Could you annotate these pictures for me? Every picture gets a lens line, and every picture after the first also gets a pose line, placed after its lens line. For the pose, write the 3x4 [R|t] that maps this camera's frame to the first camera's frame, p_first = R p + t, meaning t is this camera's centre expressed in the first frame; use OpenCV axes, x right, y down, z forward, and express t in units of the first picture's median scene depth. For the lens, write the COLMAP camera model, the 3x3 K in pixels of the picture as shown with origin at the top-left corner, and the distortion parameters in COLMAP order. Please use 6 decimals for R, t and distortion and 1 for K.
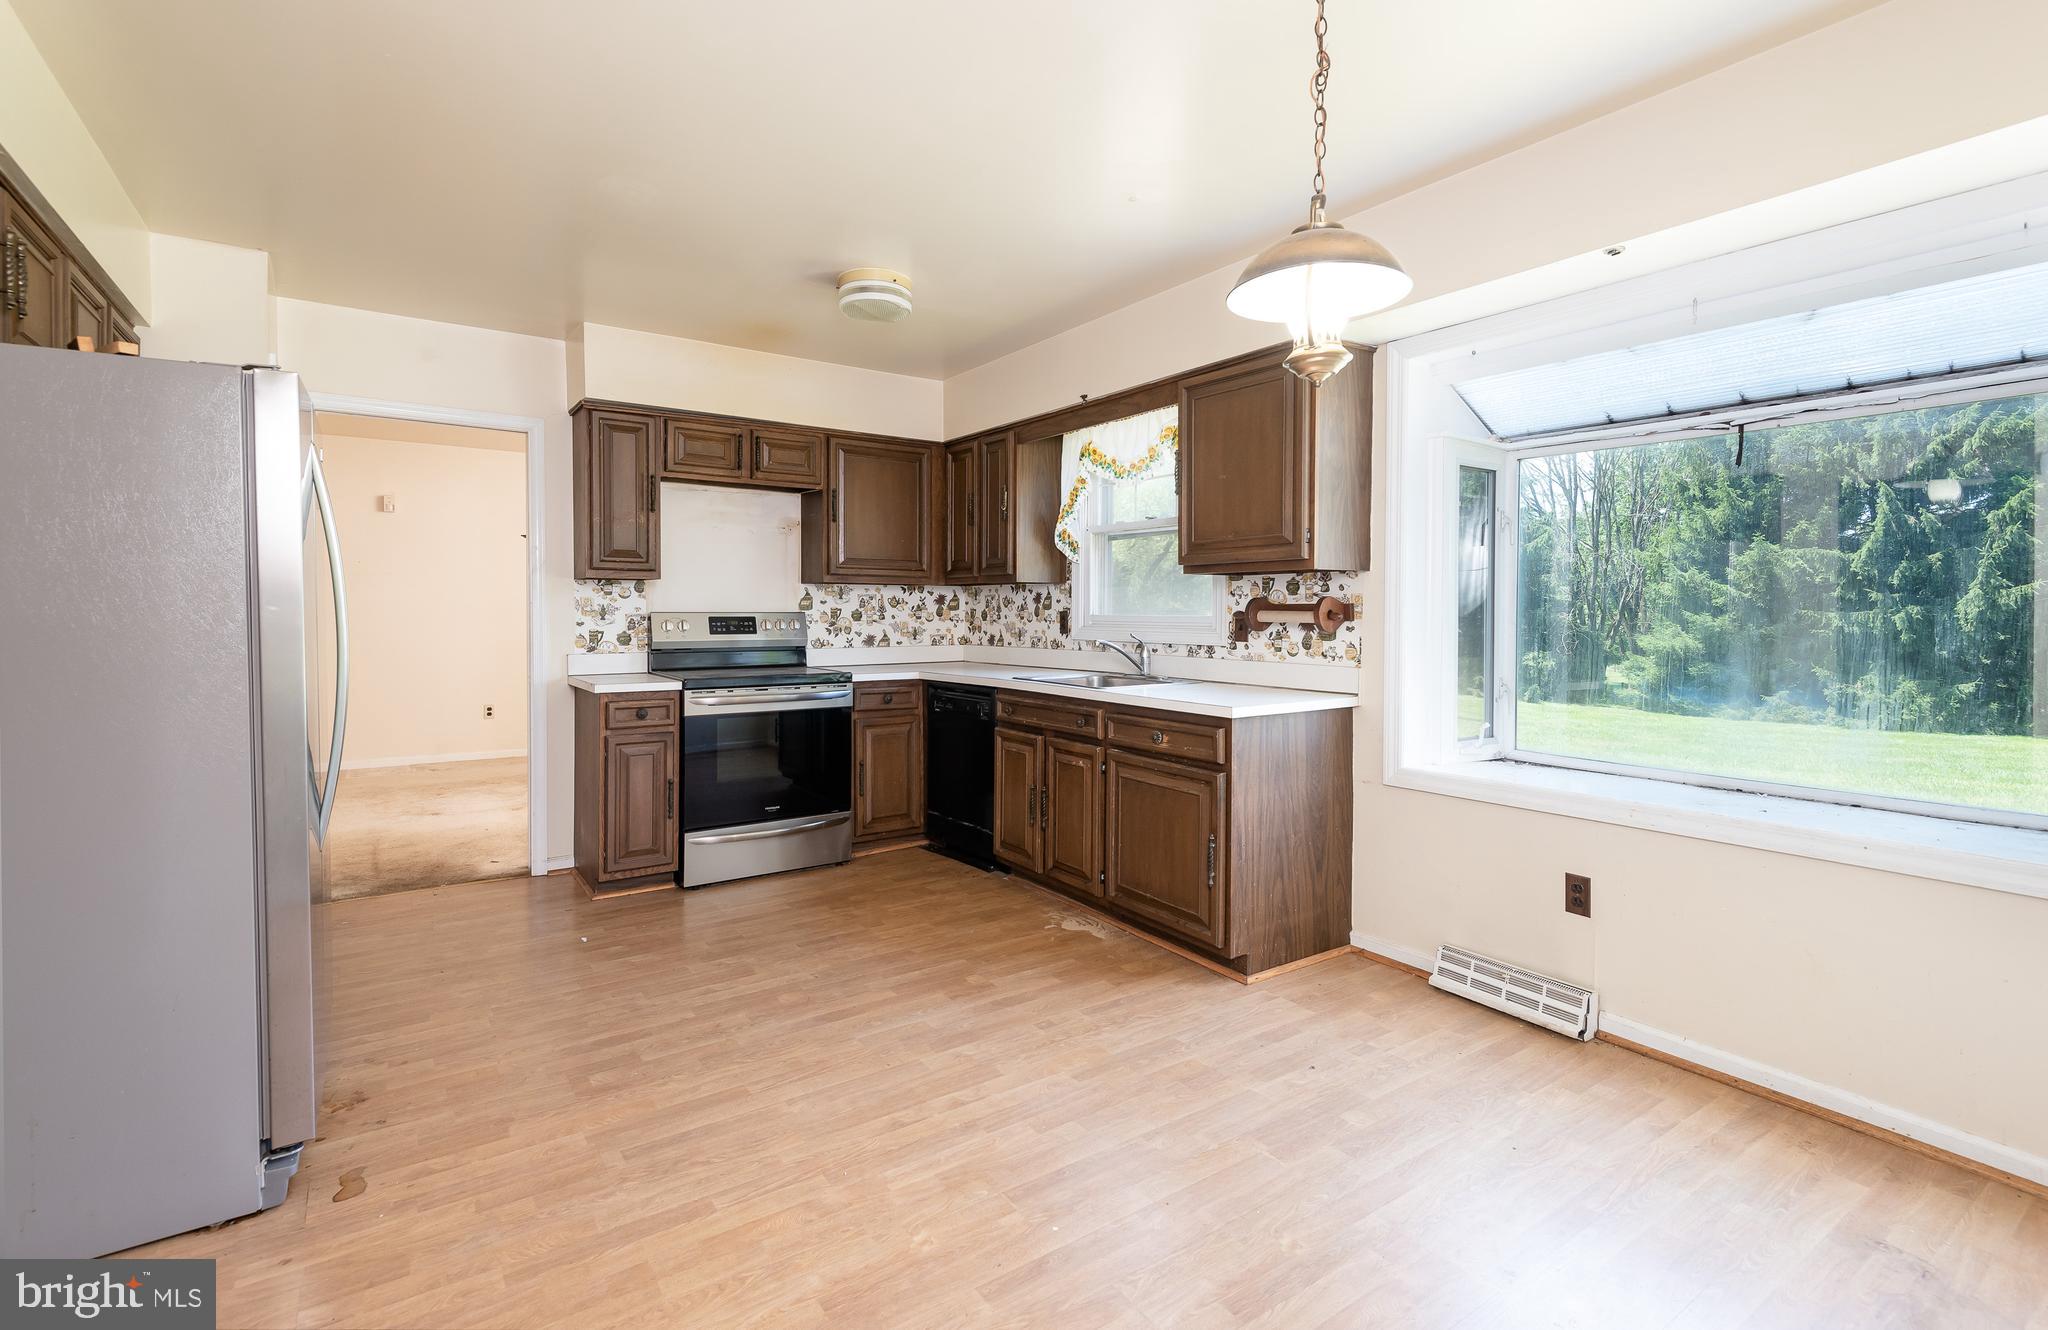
lens RADIAL K [[969.7, 0, 1068.8], [0, 969.7, 626.9], [0, 0, 1]] dist [0.028764, -0.016763]
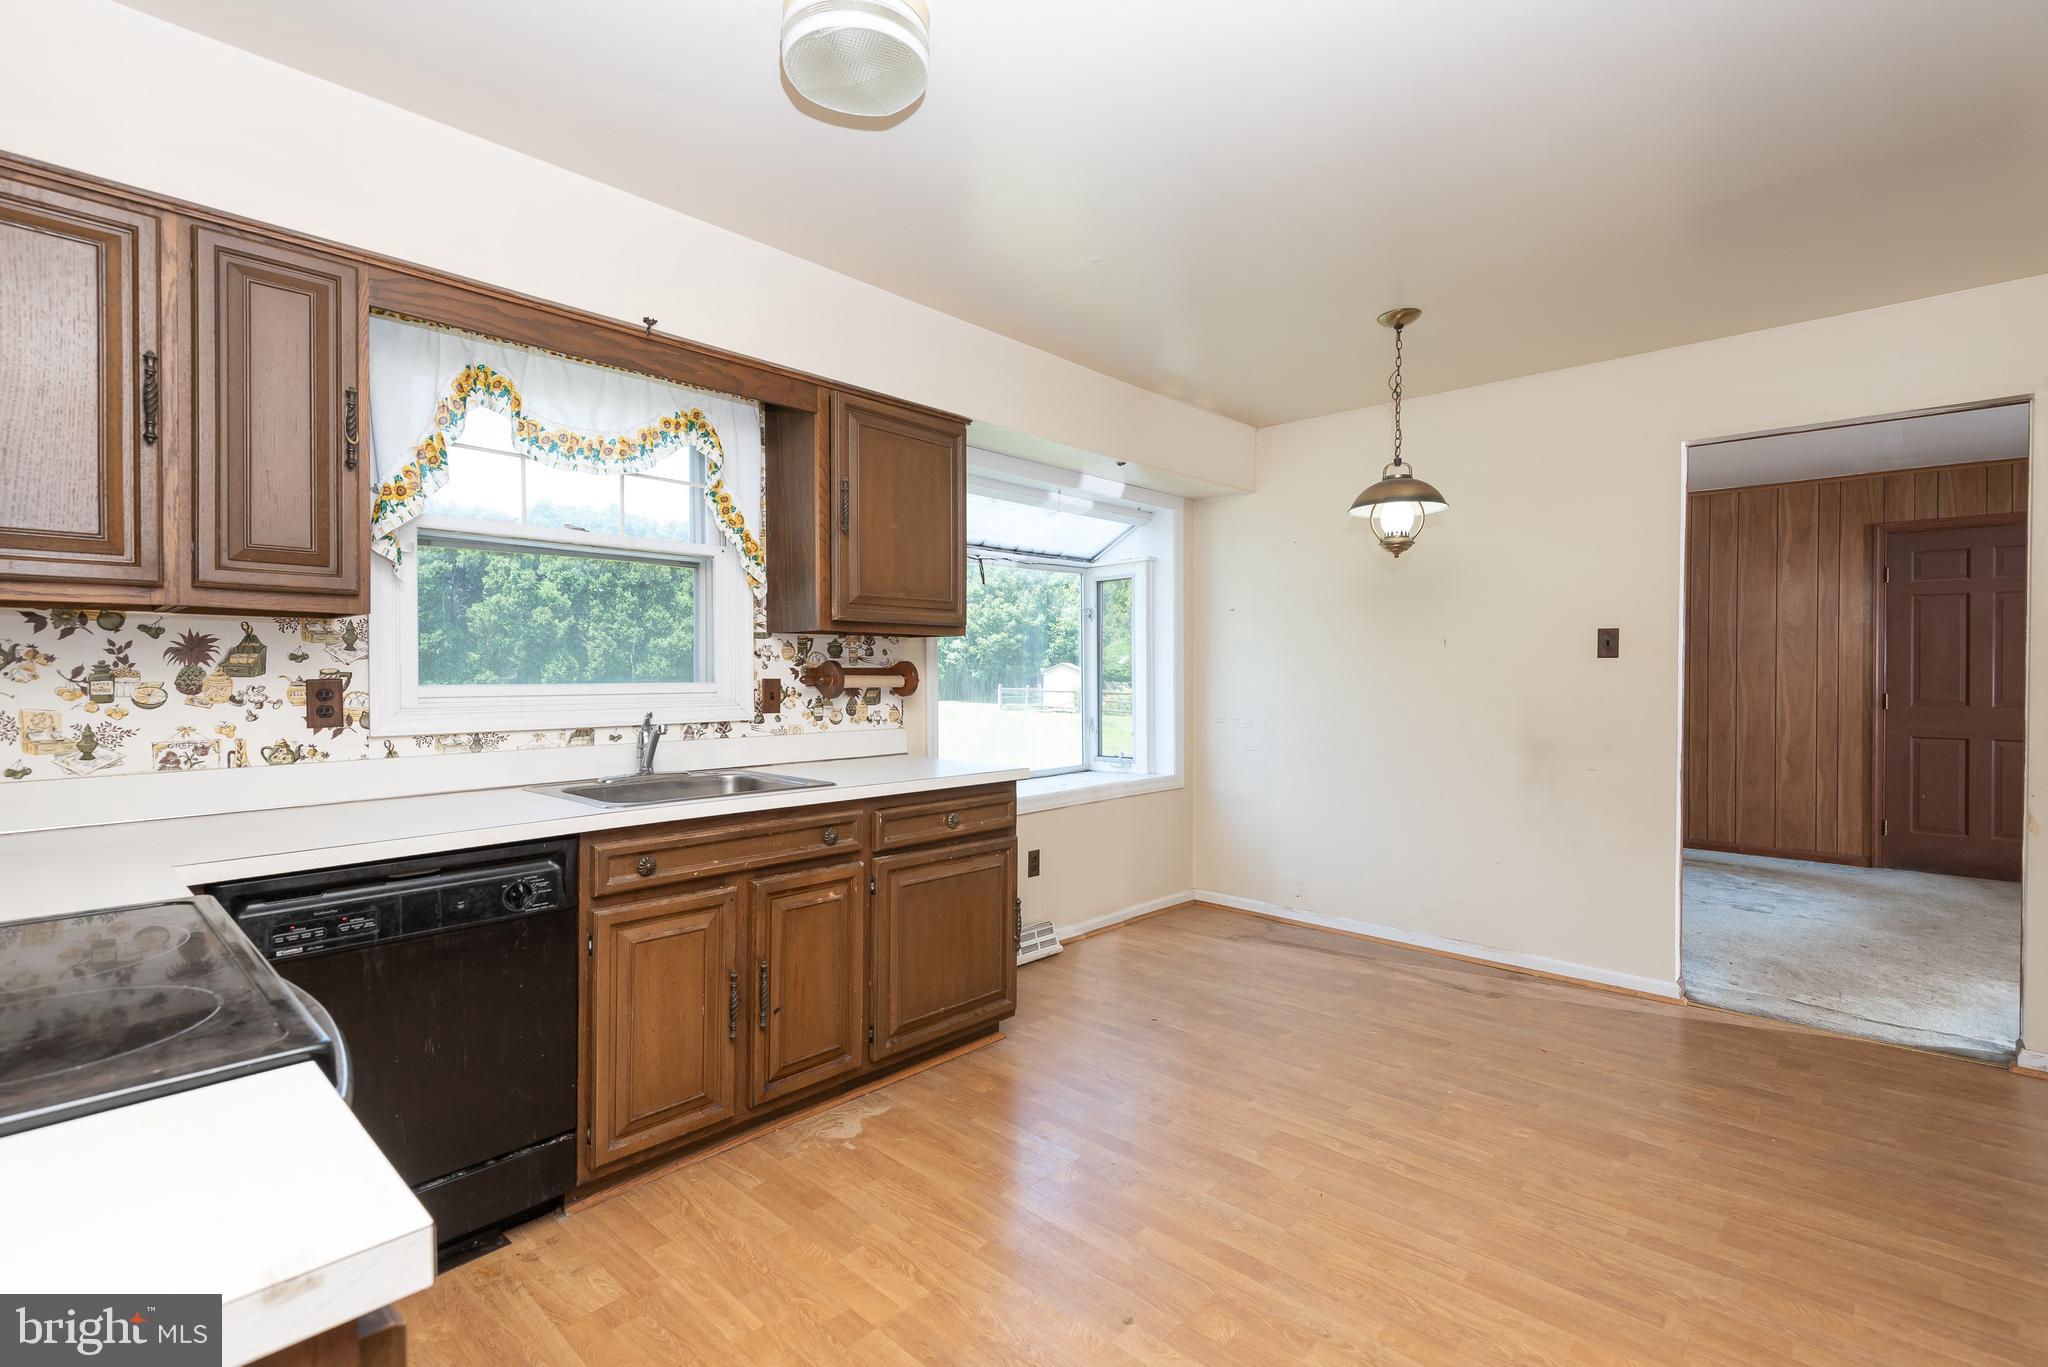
lens RADIAL K [[909.7, 0, 1035.3], [0, 909.7, 682.4], [0, 0, 1]] dist [0.012543, -0.007382]
pose [[-0.188726, -0.011596, 0.981961, -0.609242], [0.019770, 0.999683, 0.015605, -0.017865], [-0.981831, 0.022358, -0.188437, 0.909445]]
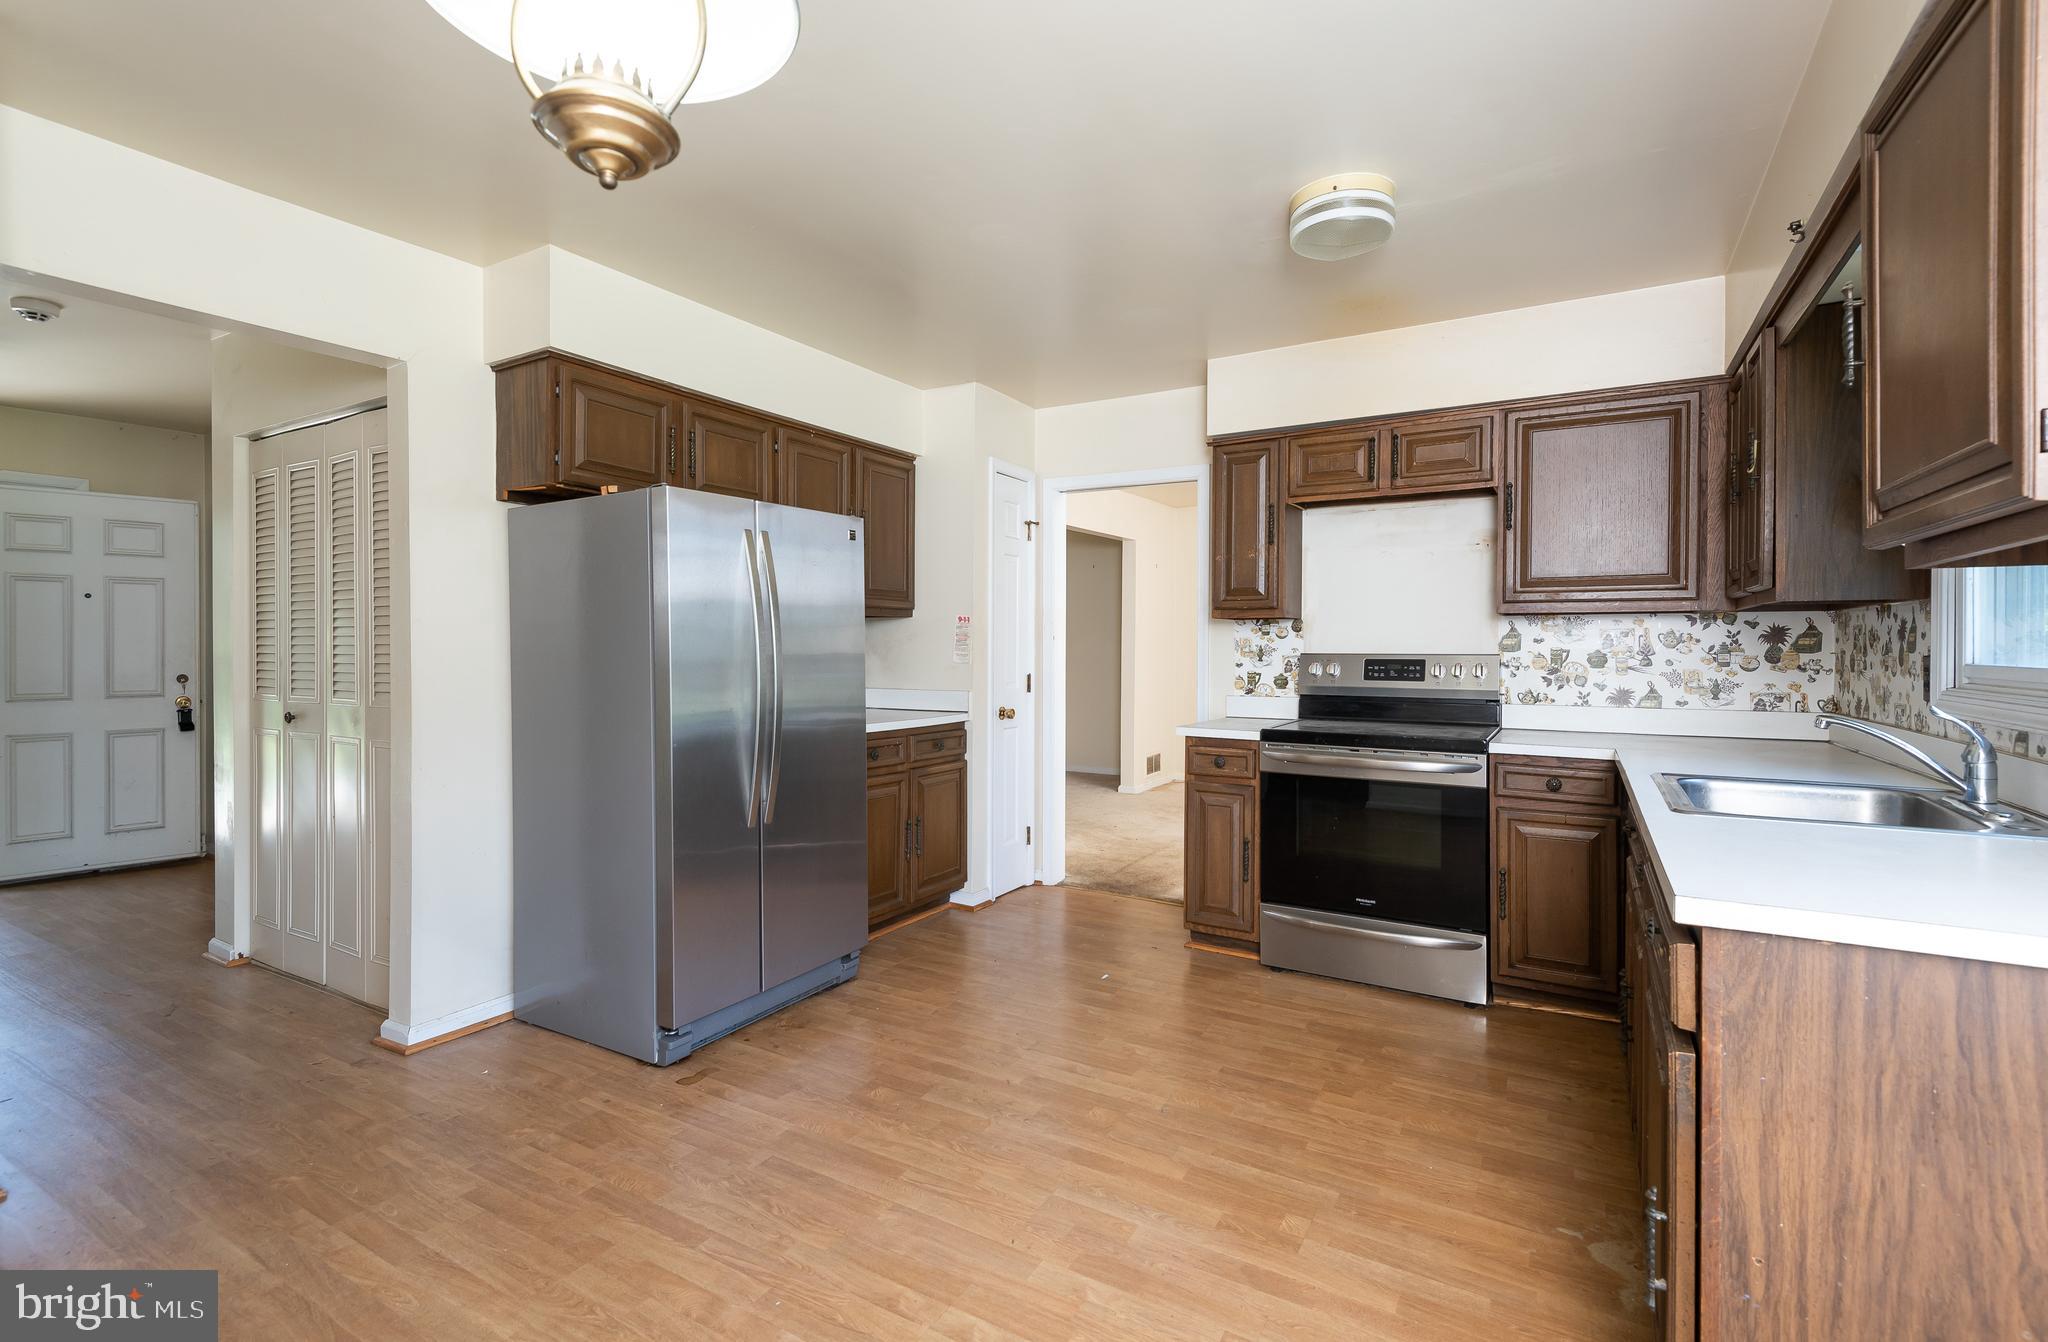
lens RADIAL K [[969.7, 0, 996.7], [0, 969.7, 646.8], [0, 0, 1]] dist [0.028764, -0.016763]
pose [[0.367102, -0.000280, -0.930180, 0.347191], [-0.016900, 0.999833, -0.006971, -0.011244], [0.930027, 0.018279, 0.367036, 0.453070]]
